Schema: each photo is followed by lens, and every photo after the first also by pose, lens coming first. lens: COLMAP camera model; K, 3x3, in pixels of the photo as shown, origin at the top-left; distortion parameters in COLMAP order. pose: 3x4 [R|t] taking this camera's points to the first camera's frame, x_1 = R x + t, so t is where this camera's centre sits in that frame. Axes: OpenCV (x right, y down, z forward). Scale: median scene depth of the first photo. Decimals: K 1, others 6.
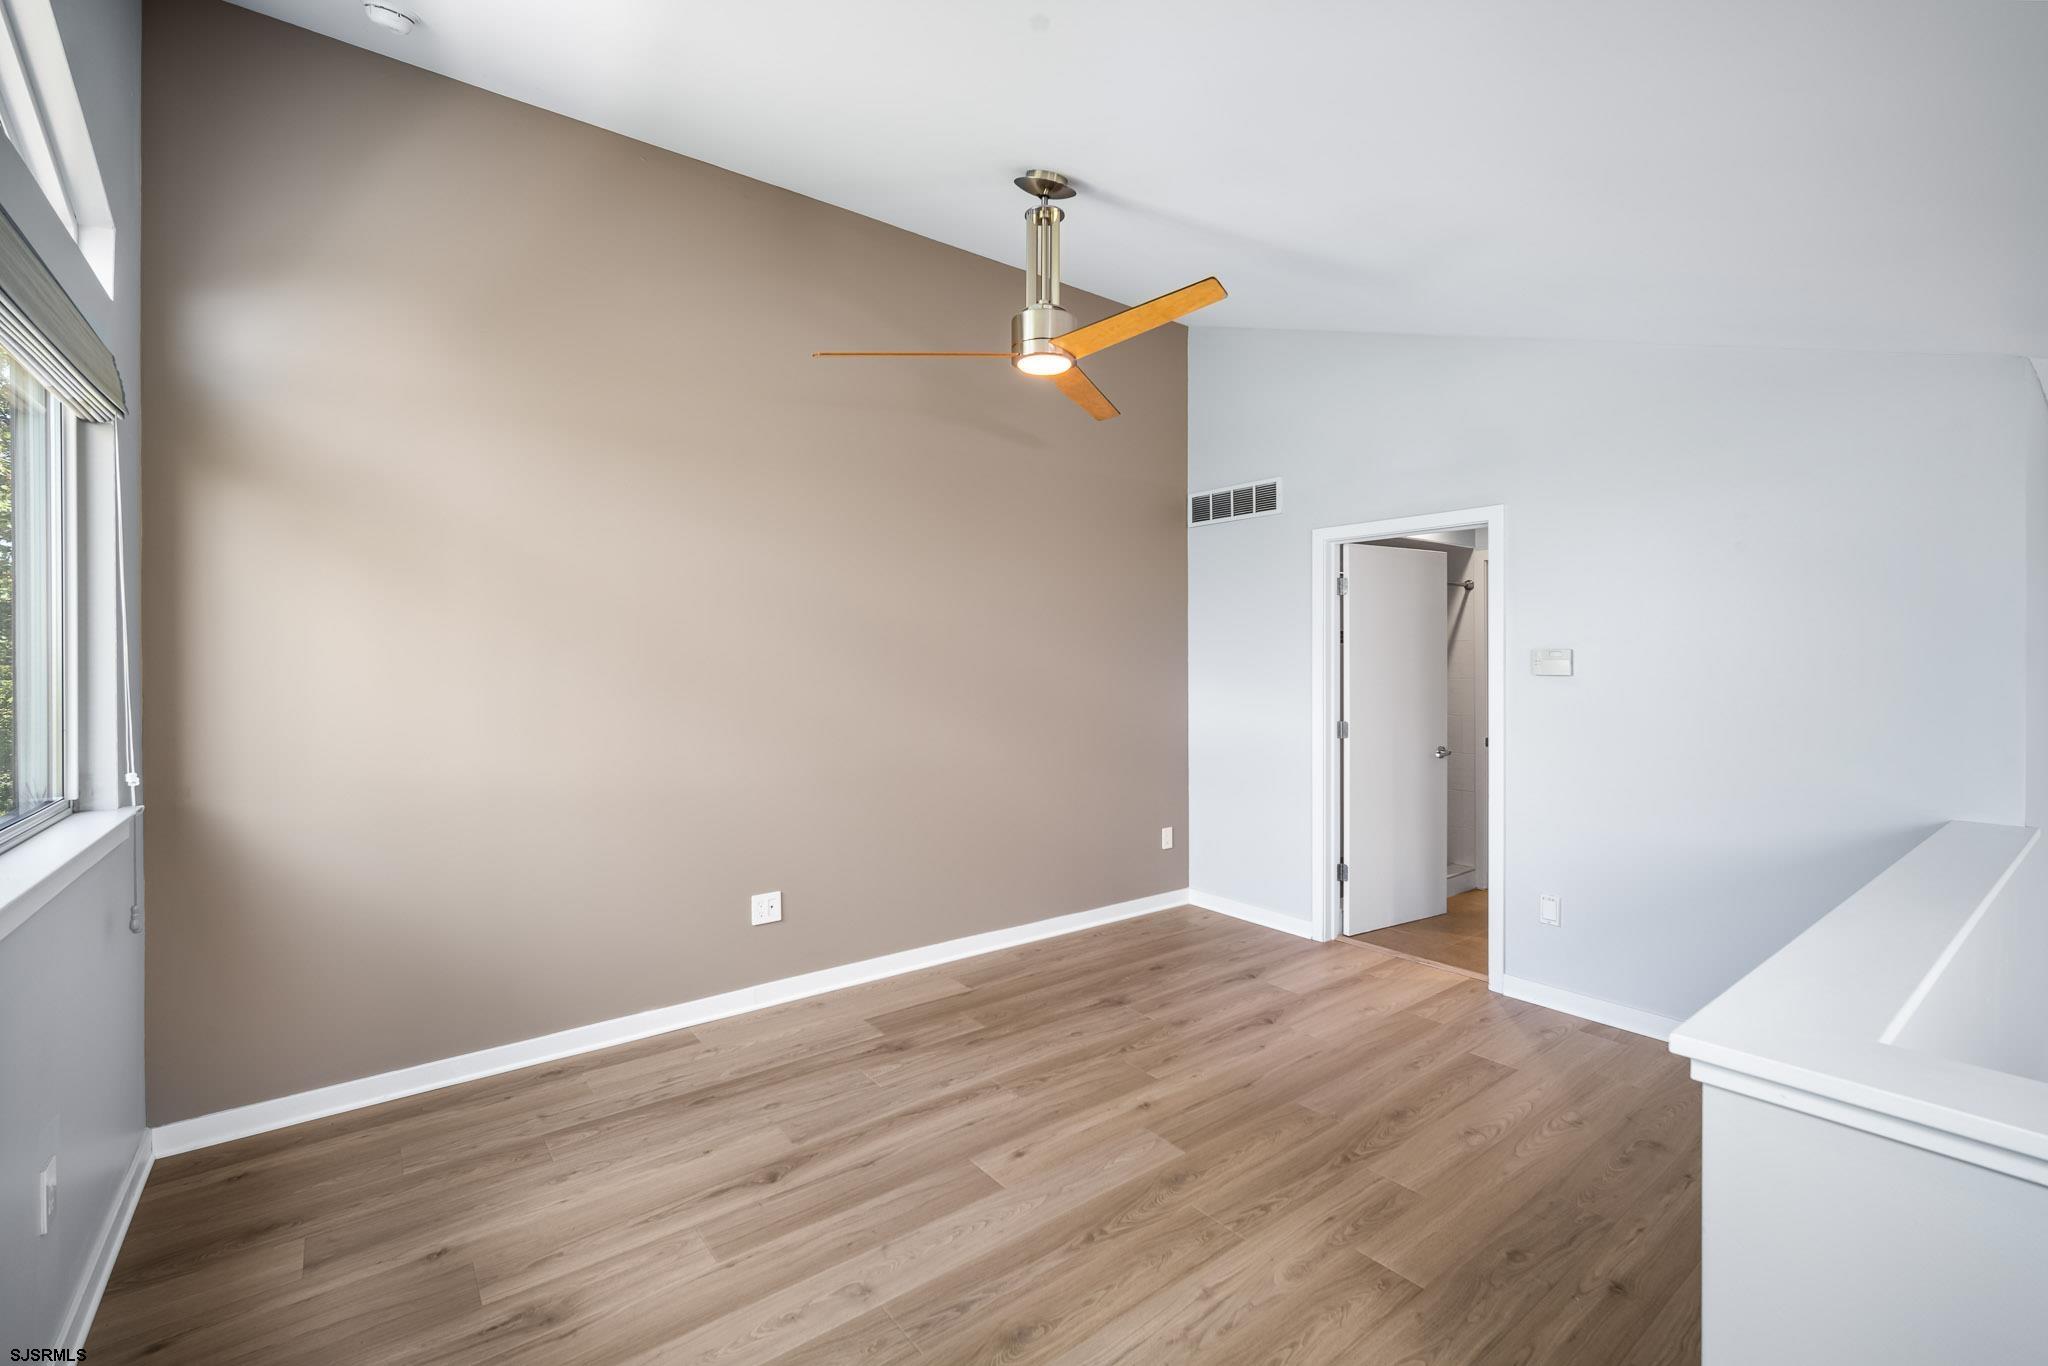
lens RADIAL K [[888.9, 0, 1026.0], [0, 888.9, 660.3], [0, 0, 1]] dist [-0.009463, 0.000153]
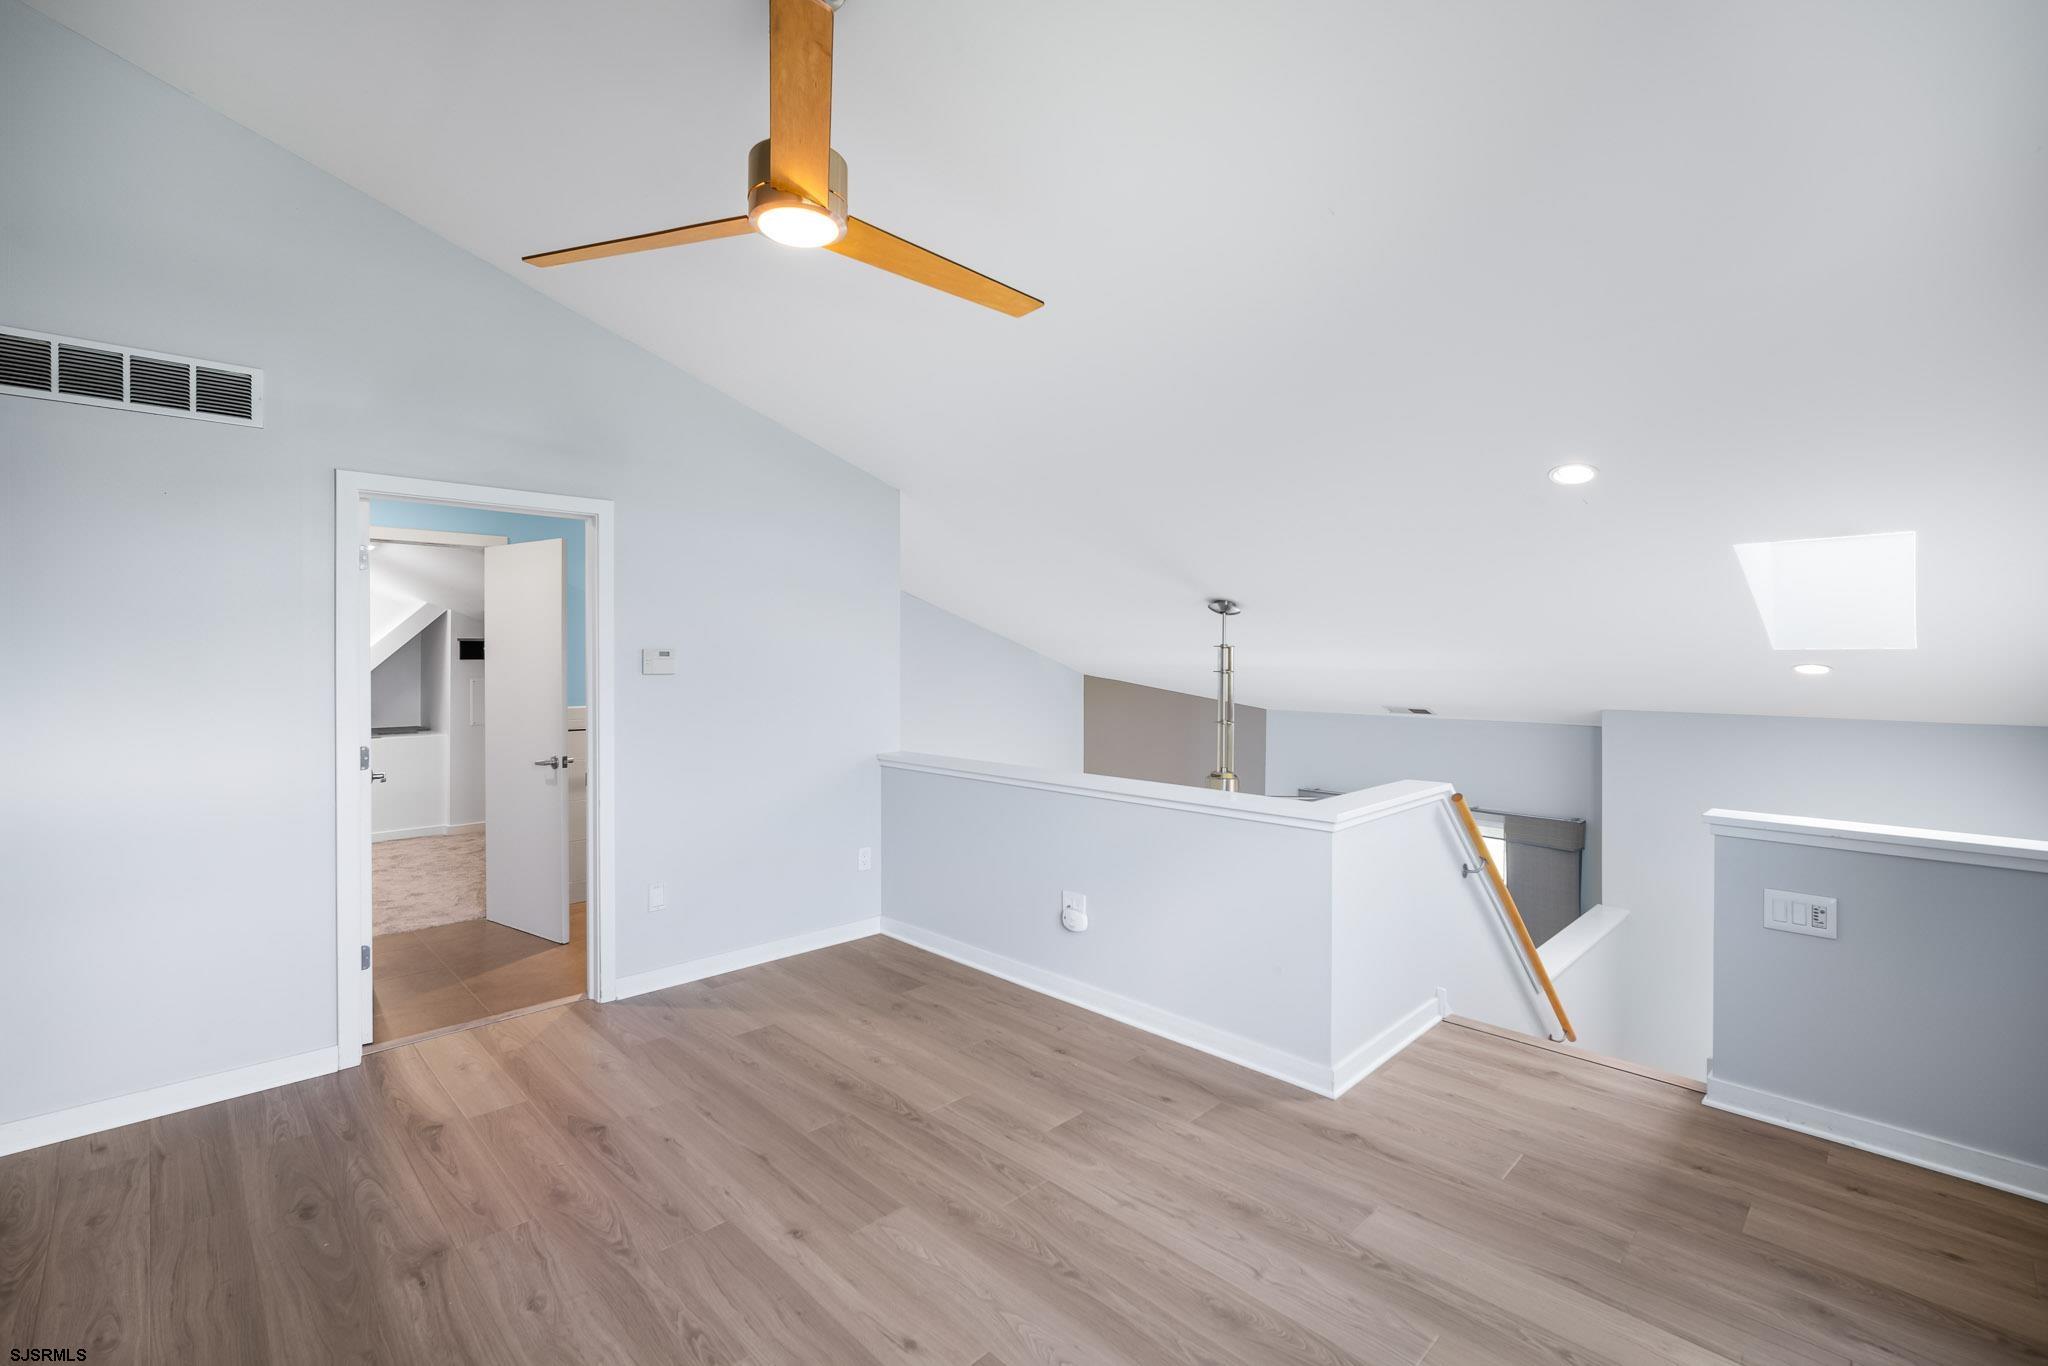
lens RADIAL K [[898.4, 0, 1024.5], [0, 898.4, 618.7], [0, 0, 1]] dist [-0.002204, 0.000304]
pose [[-0.114446, 0.043202, 0.992490, -0.644506], [-0.000762, 0.999050, -0.043575, -0.001579], [-0.993429, -0.005743, -0.114304, 0.832091]]
